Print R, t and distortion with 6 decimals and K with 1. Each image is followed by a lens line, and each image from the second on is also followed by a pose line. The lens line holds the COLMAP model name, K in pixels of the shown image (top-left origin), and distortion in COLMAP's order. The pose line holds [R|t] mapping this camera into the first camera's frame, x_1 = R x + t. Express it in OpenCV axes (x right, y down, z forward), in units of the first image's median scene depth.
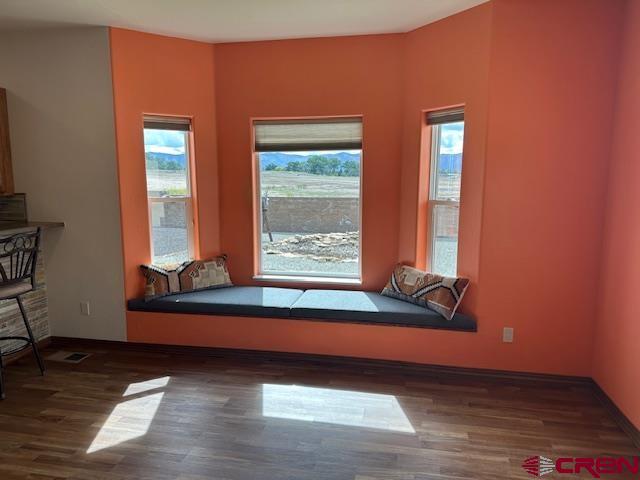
lens RADIAL K [[447.9, 0, 321.5], [0, 447.9, 242.3], [0, 0, 1]] dist [0.035353, -0.042679]
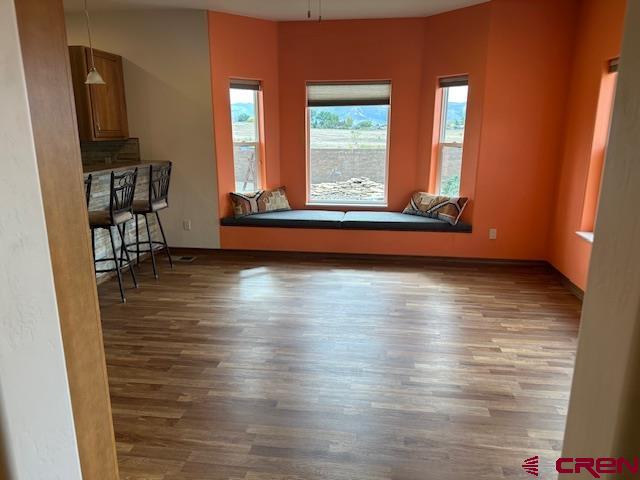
lens RADIAL K [[447.9, 0, 324.7], [0, 447.9, 245.9], [0, 0, 1]] dist [0.035353, -0.042679]
pose [[0.998332, -0.014116, 0.055984, -0.199209], [0.007909, 0.993948, 0.109567, 0.067177], [-0.057192, -0.108942, 0.992402, -0.397782]]
